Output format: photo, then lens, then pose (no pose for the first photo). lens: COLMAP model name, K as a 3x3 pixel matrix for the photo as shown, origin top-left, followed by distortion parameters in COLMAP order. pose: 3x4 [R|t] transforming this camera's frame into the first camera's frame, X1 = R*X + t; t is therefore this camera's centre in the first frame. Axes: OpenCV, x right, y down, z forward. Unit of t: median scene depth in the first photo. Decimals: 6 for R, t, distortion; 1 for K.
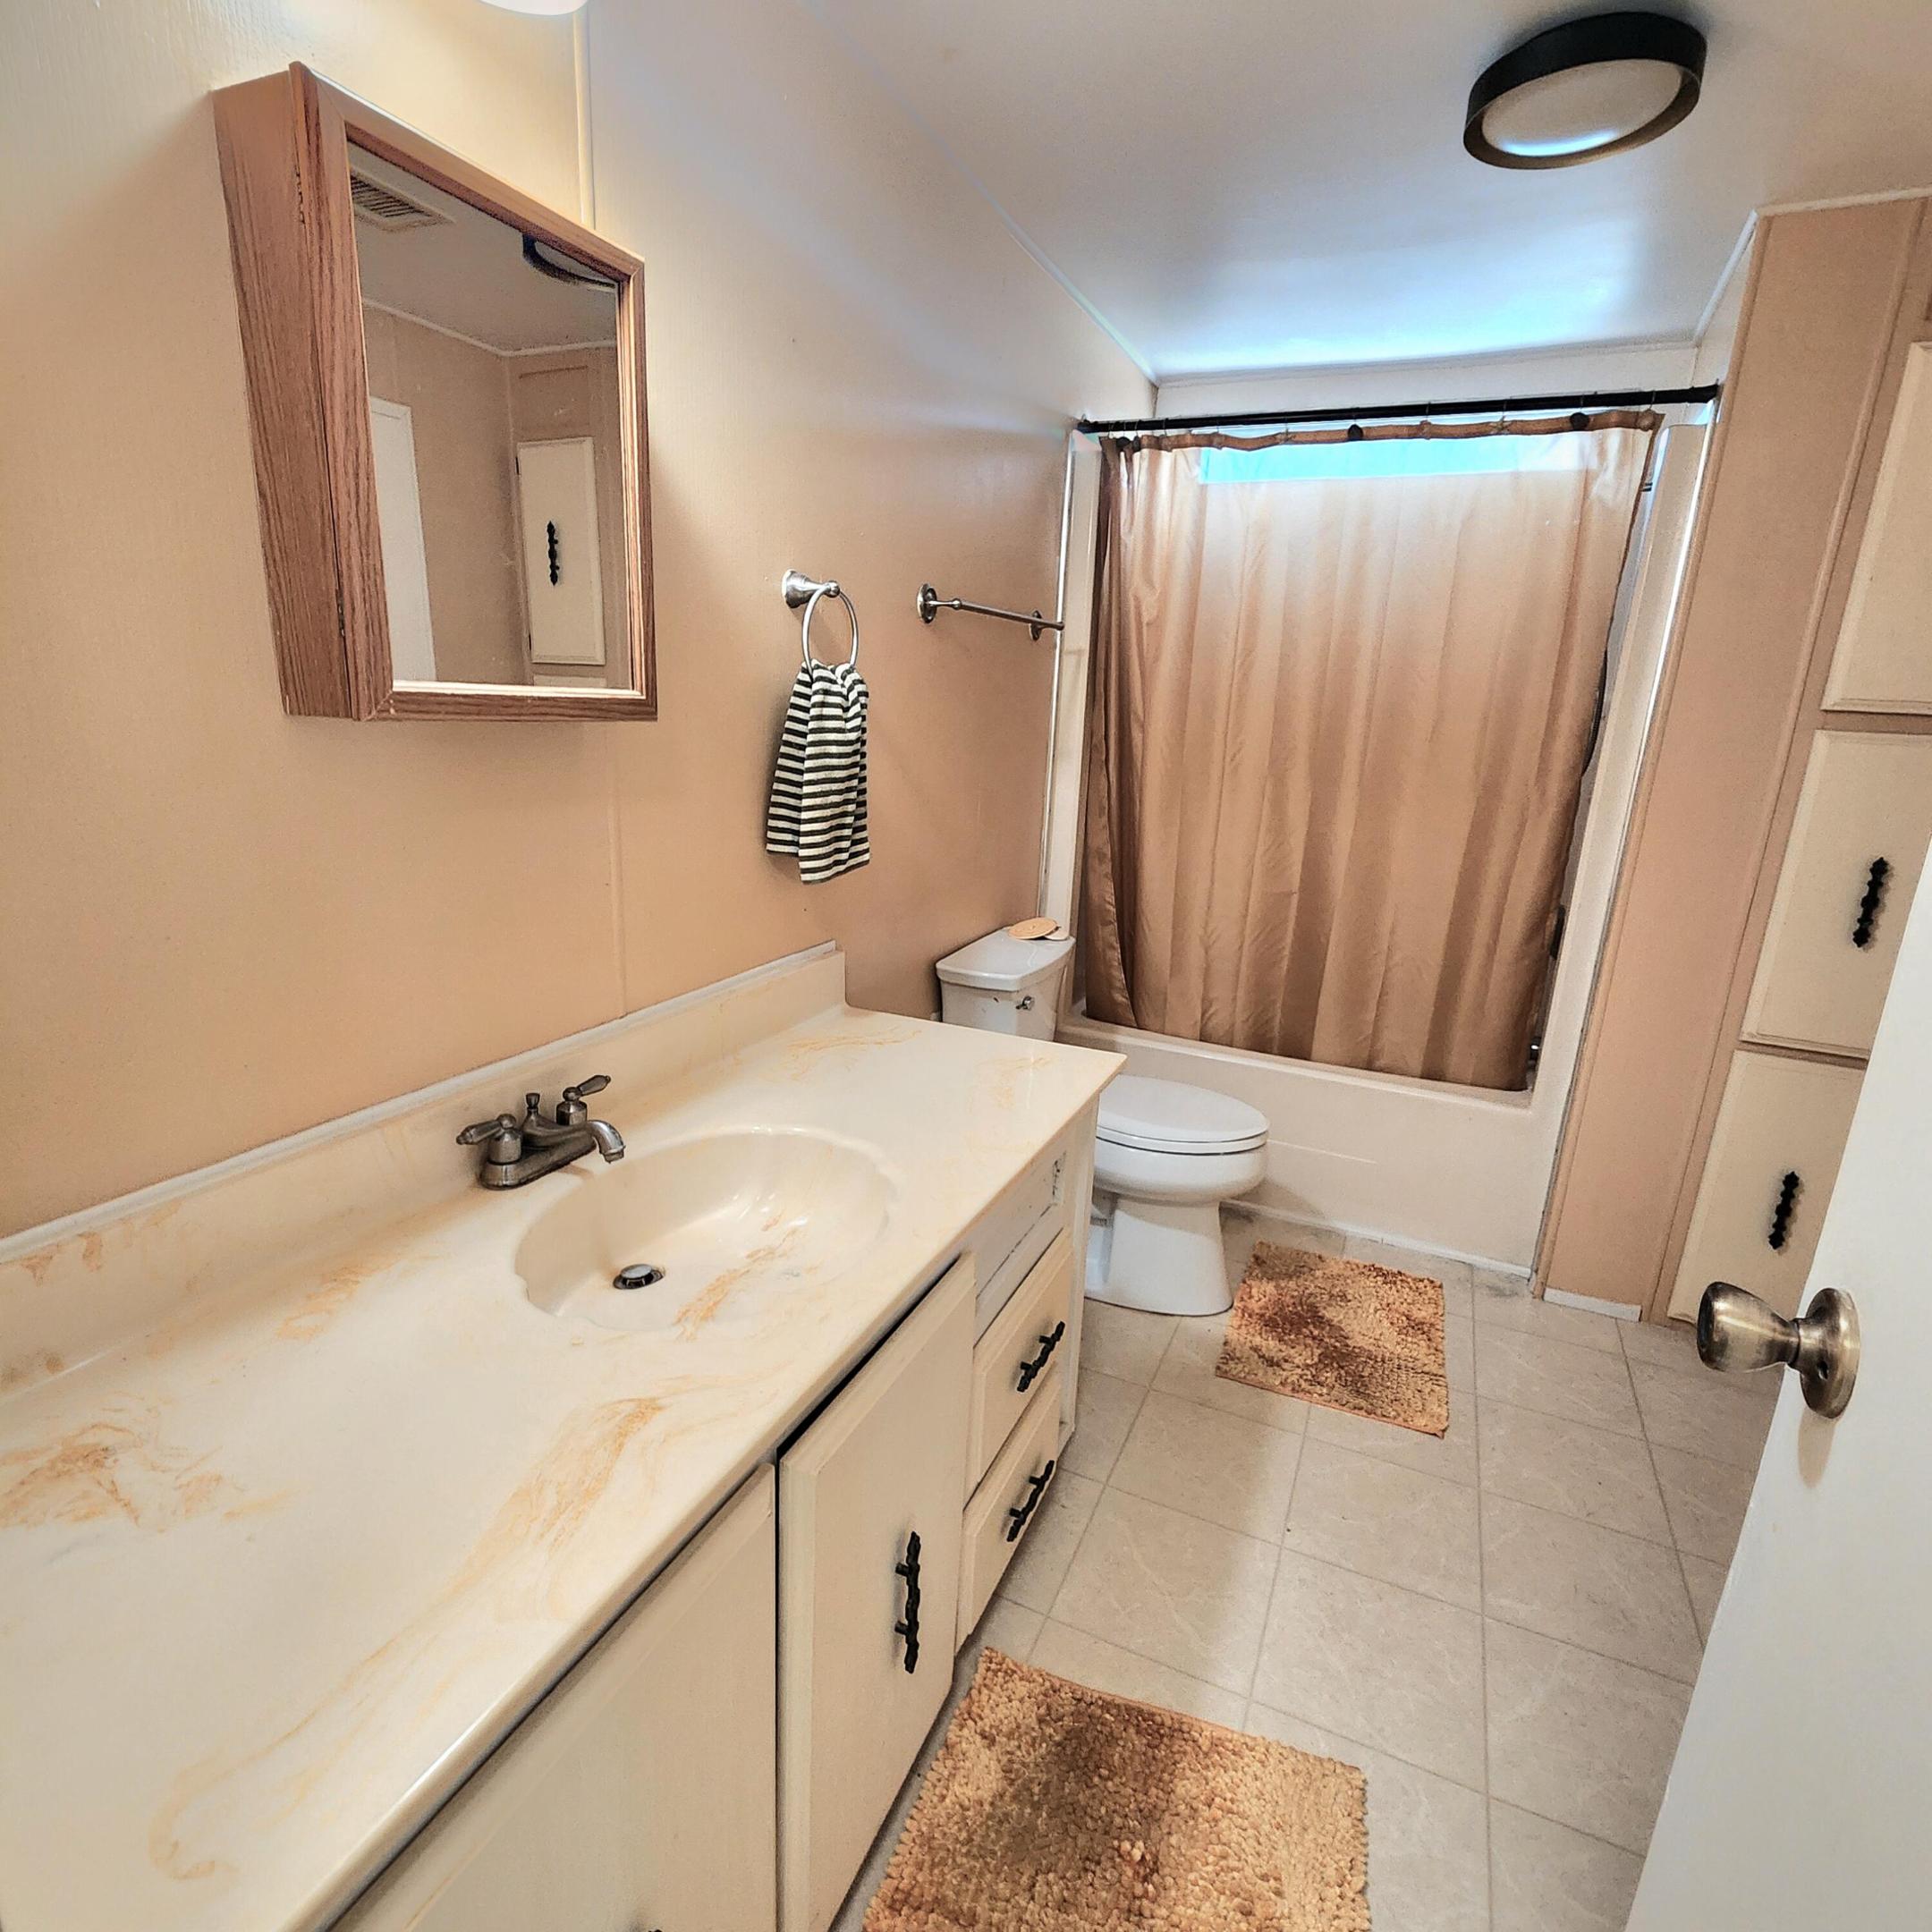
lens RADIAL K [[1090.4, 0, 952.4], [0, 1090.4, 973.5], [0, 0, 1]] dist [0.007430, -0.002386]
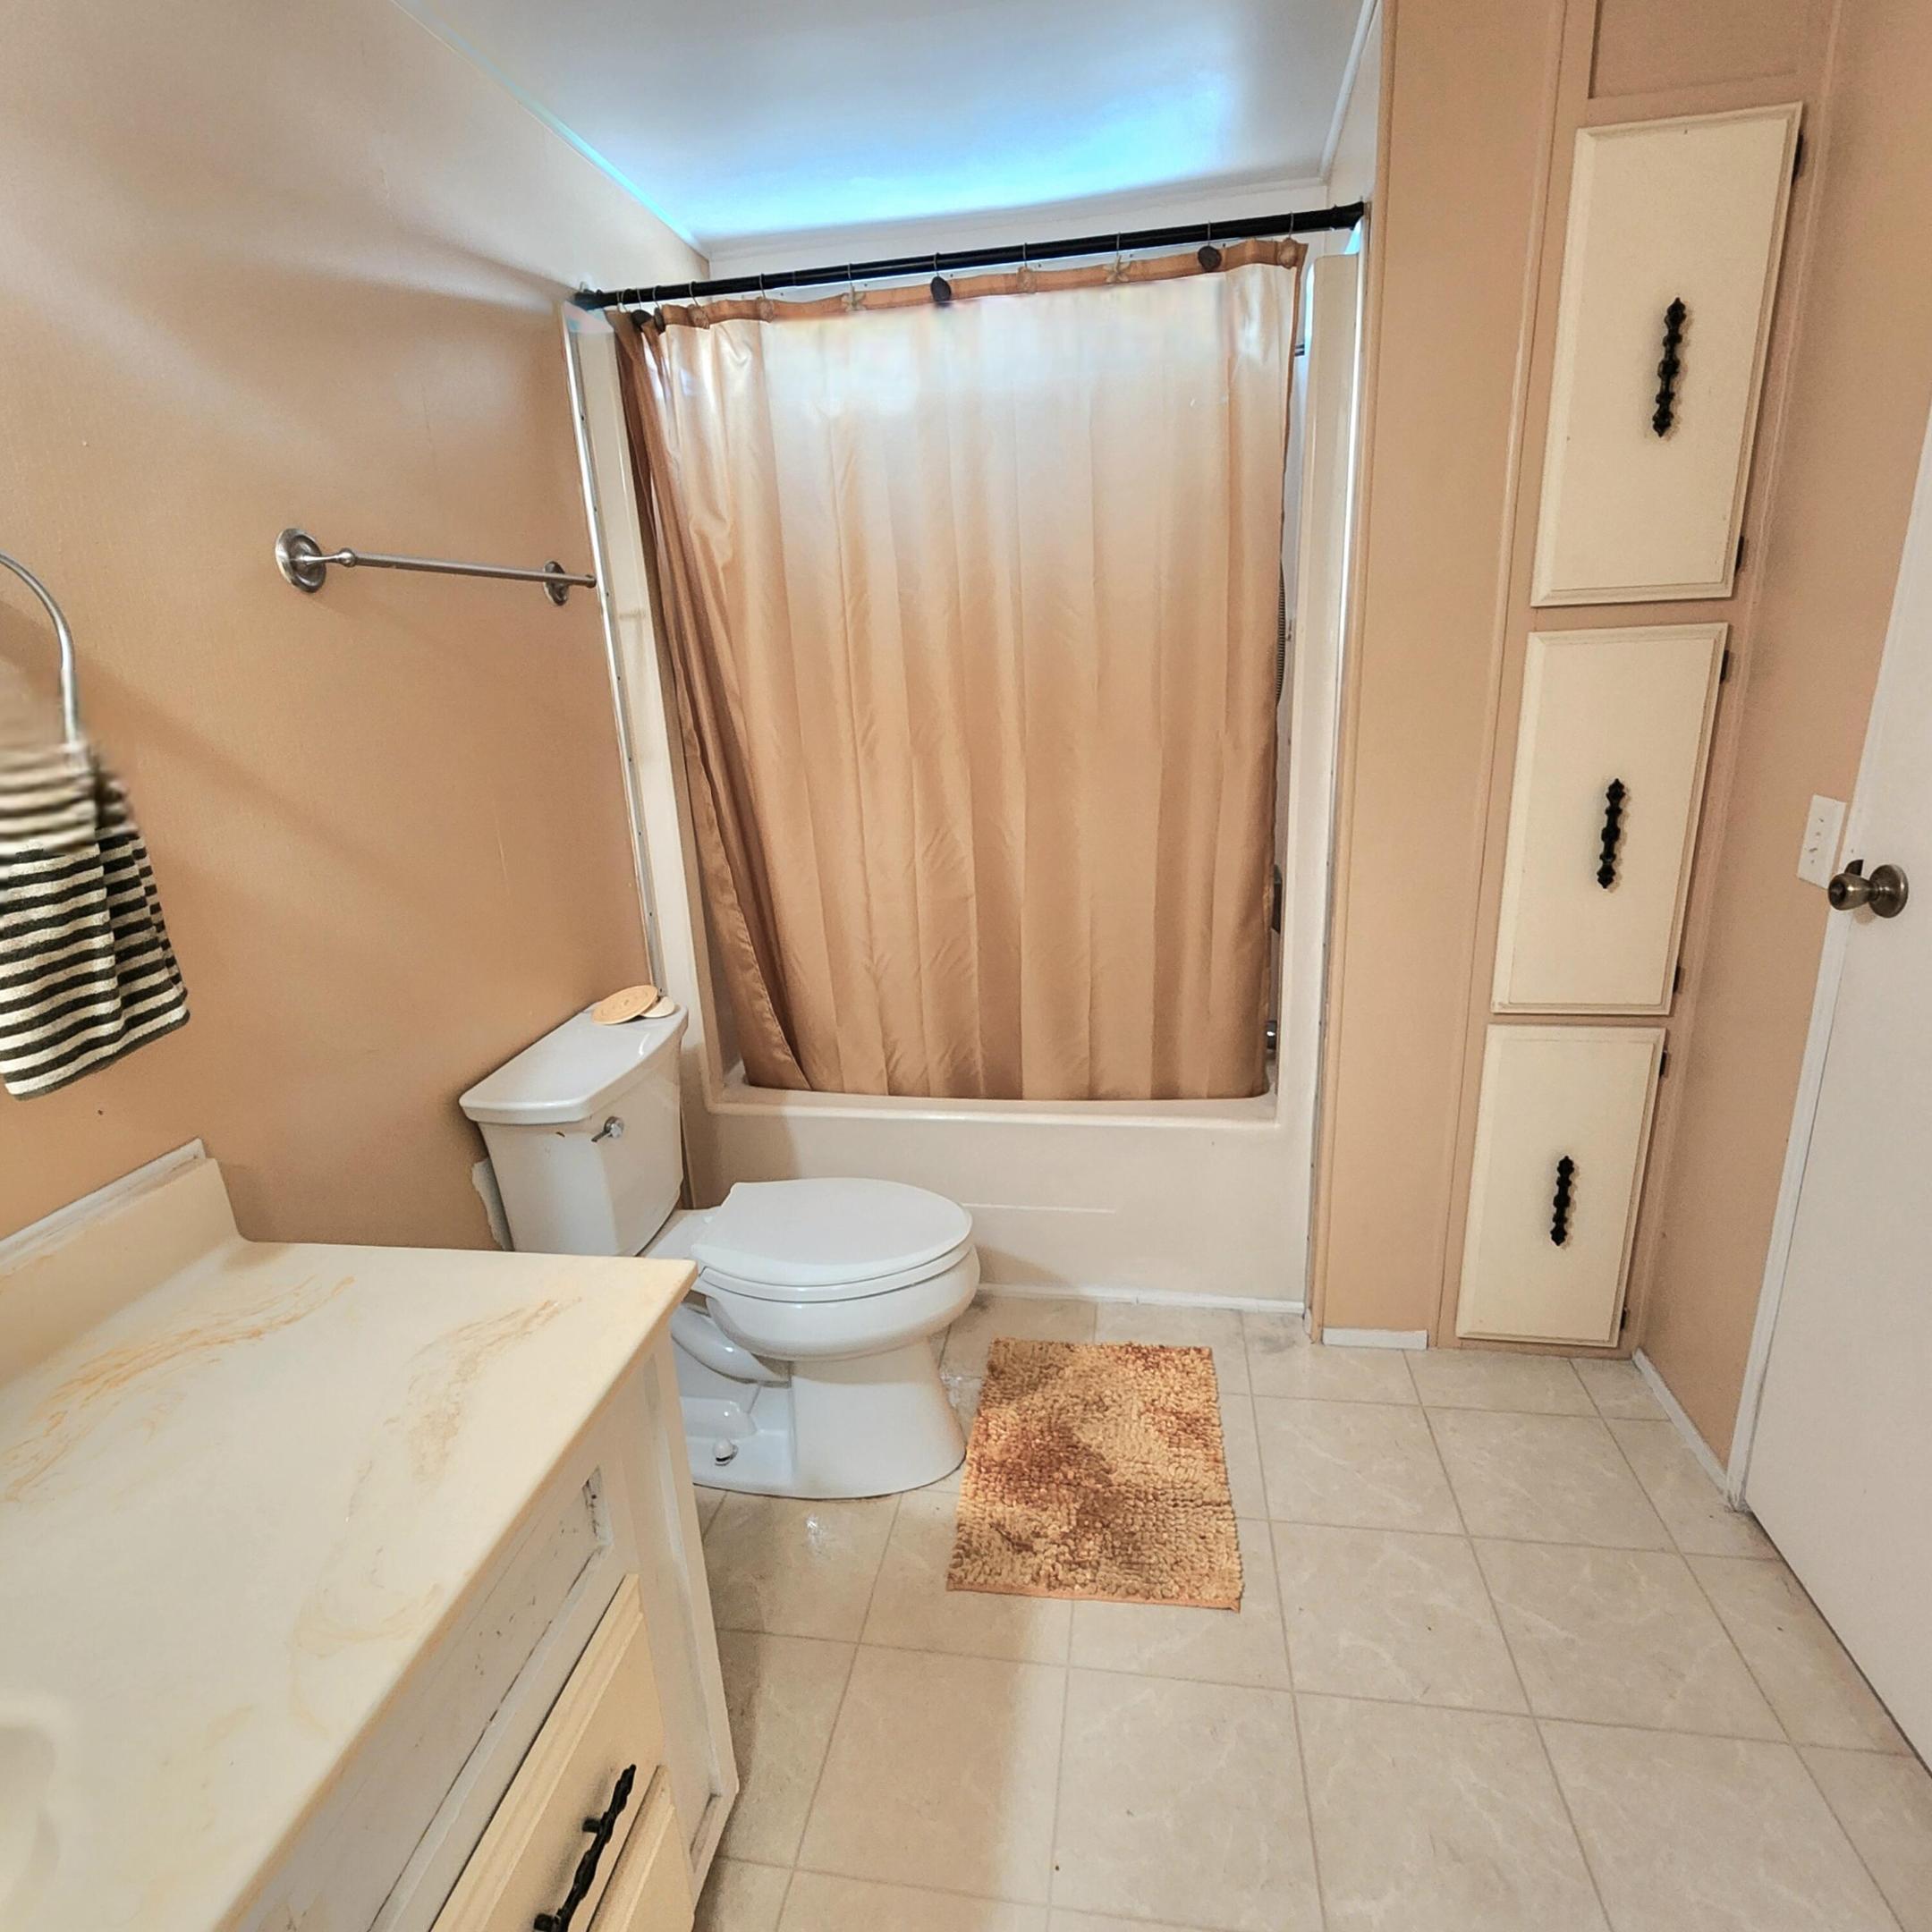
lens RADIAL K [[1090.4, 0, 974.5], [0, 1090.4, 968.8], [0, 0, 1]] dist [0.007430, -0.002386]
pose [[0.959781, -0.163501, 0.228227, 0.142168], [0.155850, 0.986449, 0.051280, -0.069657], [-0.233518, -0.013648, 0.972257, 0.257263]]
